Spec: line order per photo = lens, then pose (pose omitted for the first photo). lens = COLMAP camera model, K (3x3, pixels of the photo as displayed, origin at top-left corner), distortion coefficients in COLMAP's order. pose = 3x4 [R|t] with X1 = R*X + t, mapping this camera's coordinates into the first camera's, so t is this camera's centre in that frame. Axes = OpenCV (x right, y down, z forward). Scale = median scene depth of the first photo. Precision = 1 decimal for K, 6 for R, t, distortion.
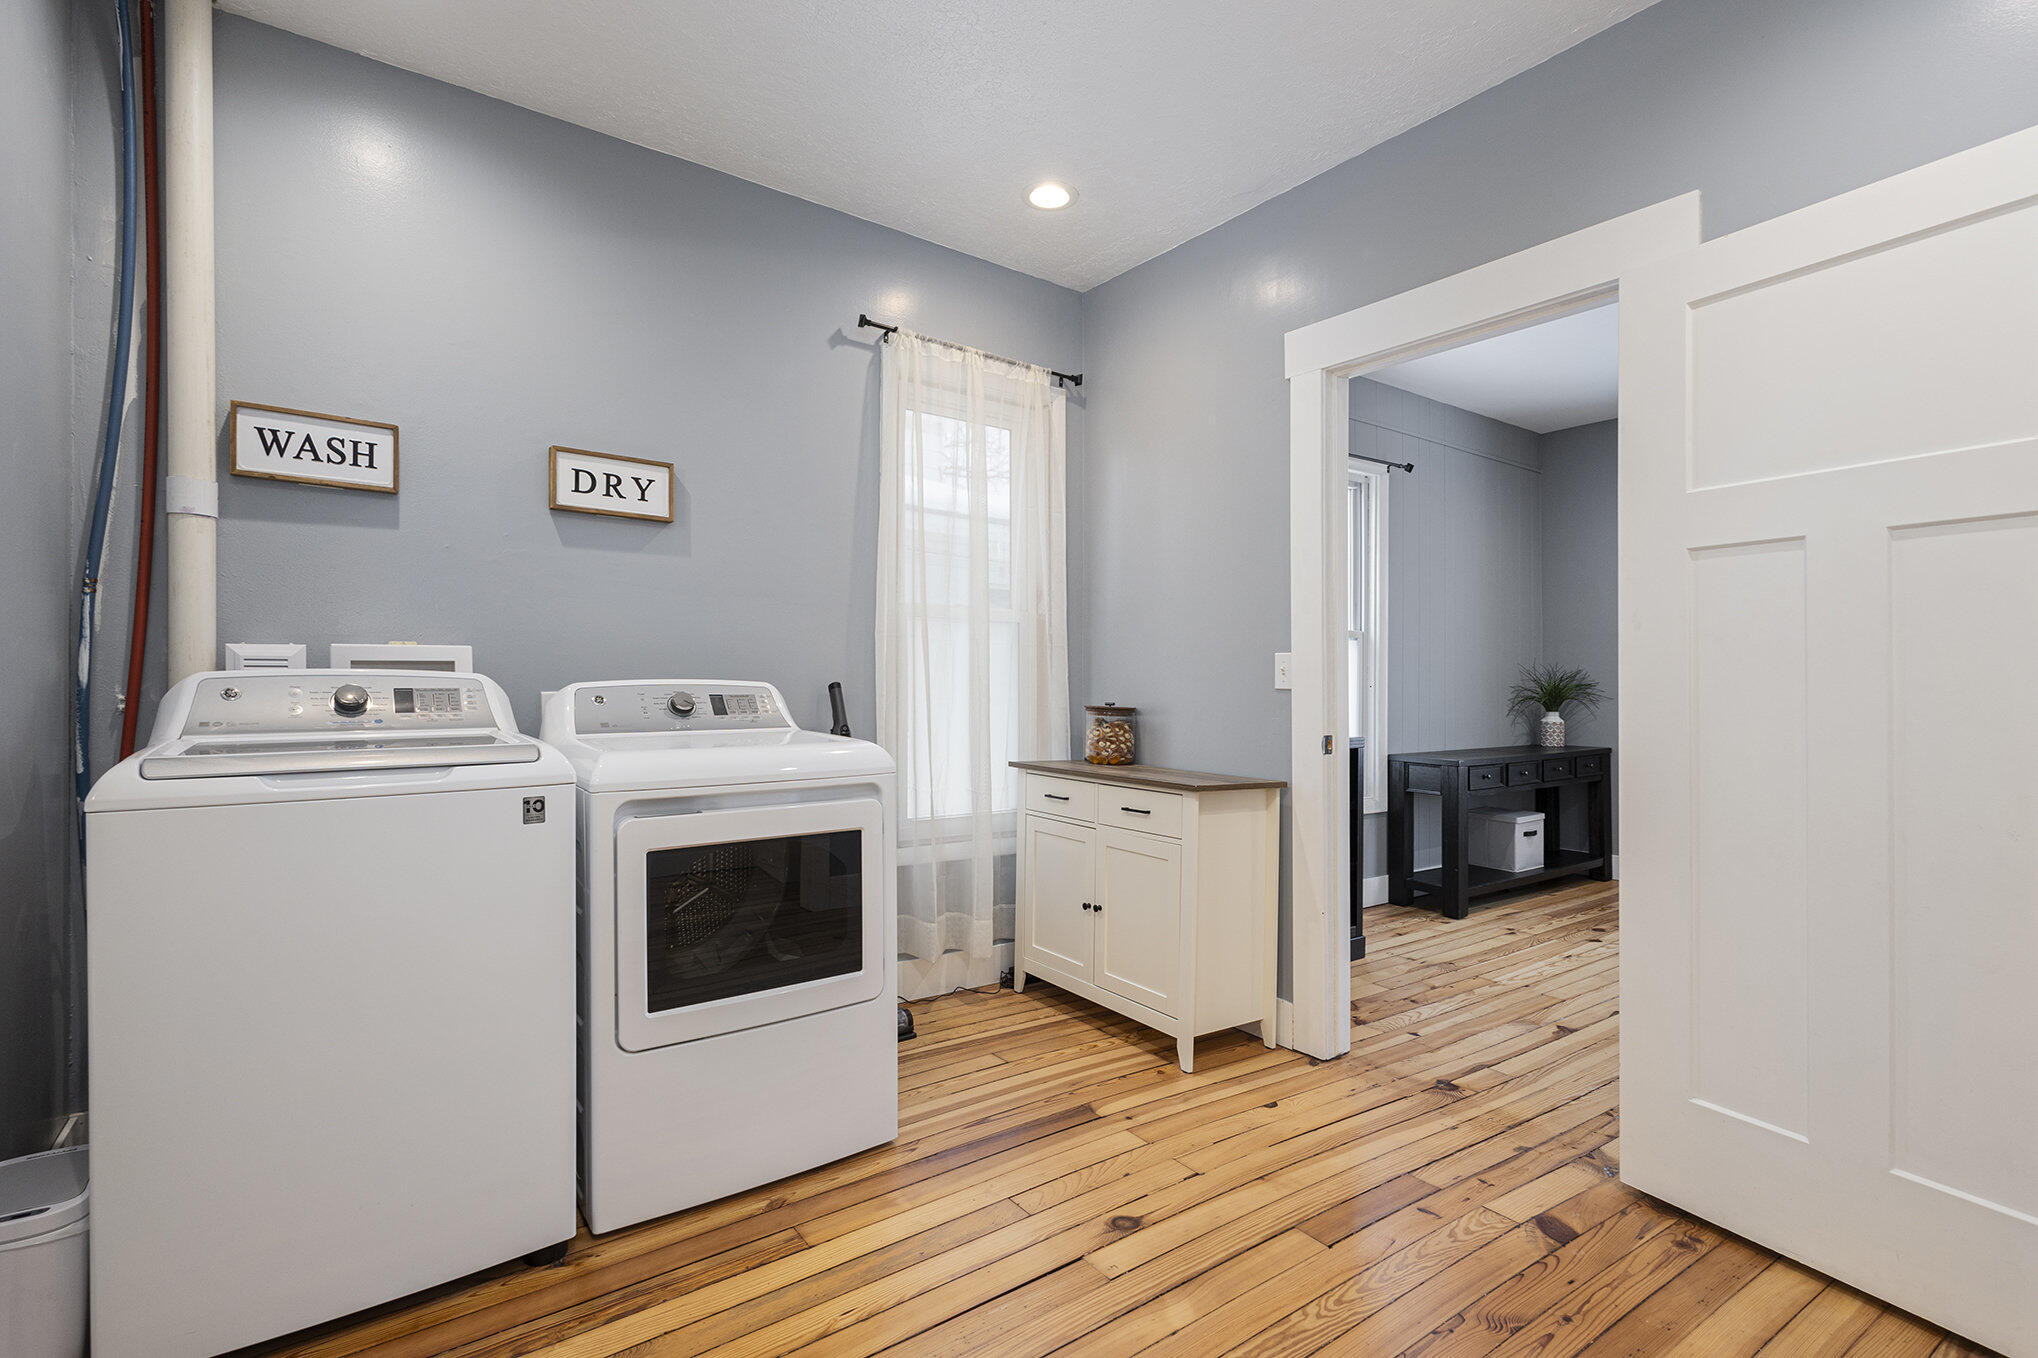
lens RADIAL K [[937.7, 0, 1032.6], [0, 937.7, 671.8], [0, 0, 1]] dist [-0.002809, -0.000478]
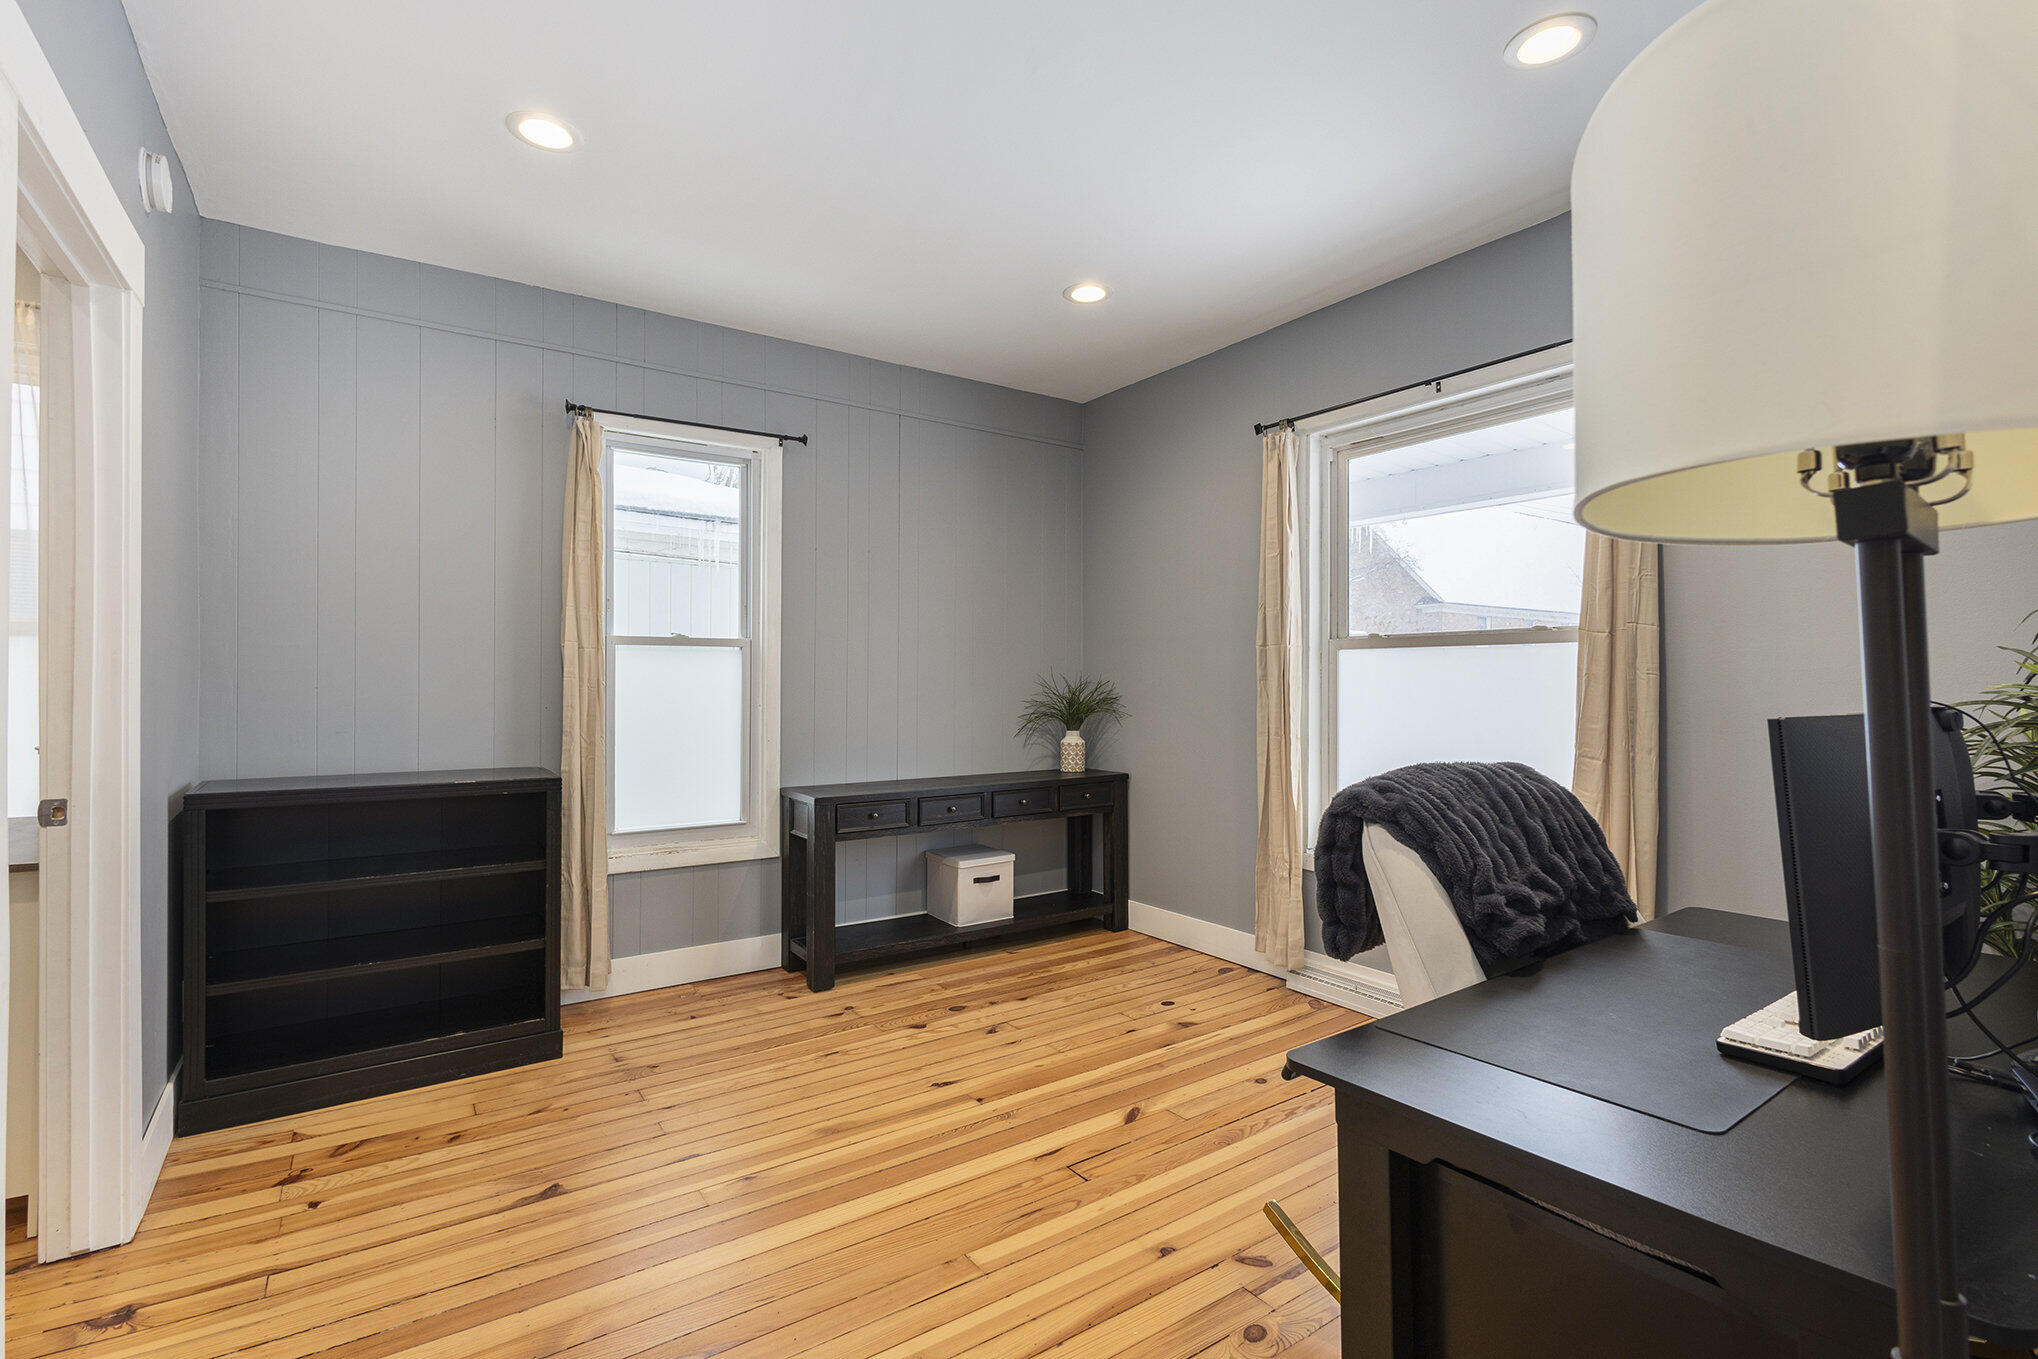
lens RADIAL K [[937.7, 0, 1005.3], [0, 937.7, 685.3], [0, 0, 1]] dist [-0.002809, -0.000478]
pose [[0.999958, -0.008099, 0.004306, 0.574294], [0.008052, 0.999908, 0.010873, -0.010084], [-0.004394, -0.010837, 0.999932, 0.171987]]
